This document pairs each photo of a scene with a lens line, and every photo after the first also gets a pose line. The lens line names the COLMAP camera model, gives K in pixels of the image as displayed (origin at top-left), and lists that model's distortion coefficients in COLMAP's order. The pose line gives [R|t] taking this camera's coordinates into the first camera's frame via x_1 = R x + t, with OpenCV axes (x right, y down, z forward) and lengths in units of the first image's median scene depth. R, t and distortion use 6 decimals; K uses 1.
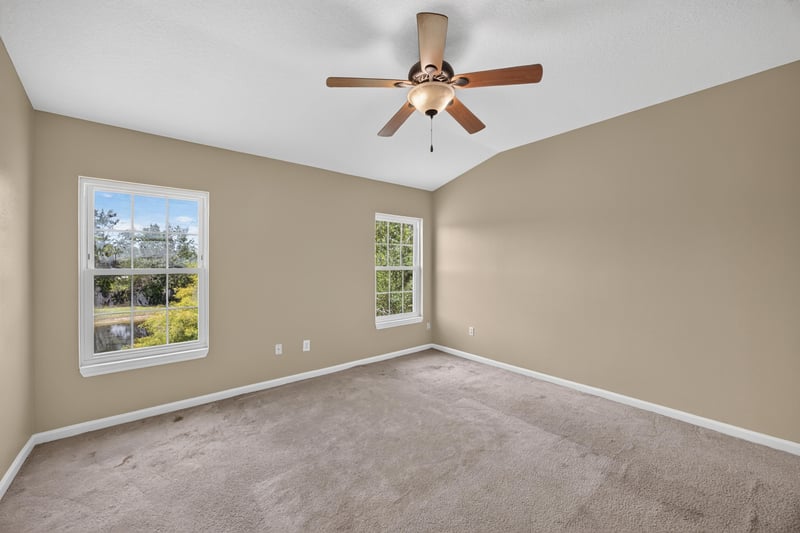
lens RADIAL K [[315.2, 0, 404.5], [0, 315.2, 267.2], [0, 0, 1]] dist [-0.001062, 0.000005]
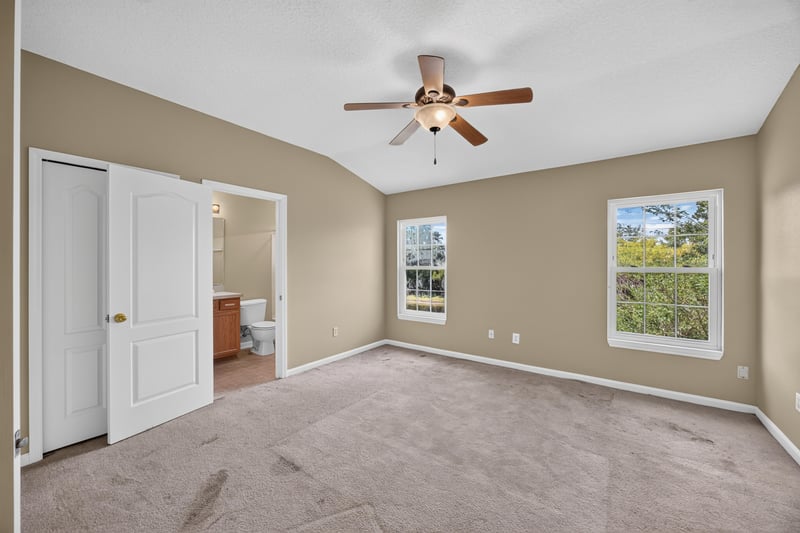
lens RADIAL K [[332.5, 0, 399.8], [0, 332.5, 259.1], [0, 0, 1]] dist [-0.034458, 0.020539]
pose [[0.214893, -0.008313, -0.976602, 0.753527], [-0.005607, 0.999937, -0.009745, -0.013078], [0.976622, 0.007570, 0.214833, 0.375146]]
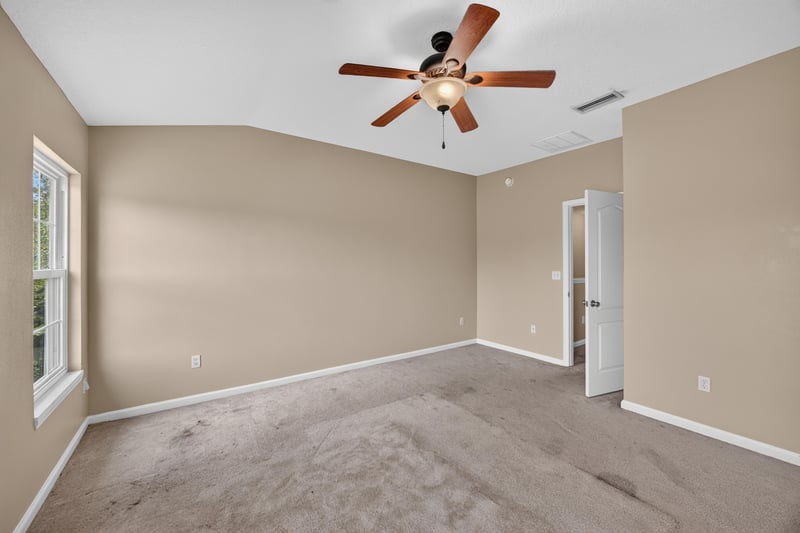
lens RADIAL K [[306.7, 0, 411.9], [0, 306.7, 264.4], [0, 0, 1]] dist [-0.025979, 0.000016]
pose [[0.084619, -0.008631, 0.996376, -0.518284], [0.014179, 0.999872, 0.007457, -0.008100], [-0.996312, 0.013497, 0.084731, 0.615744]]
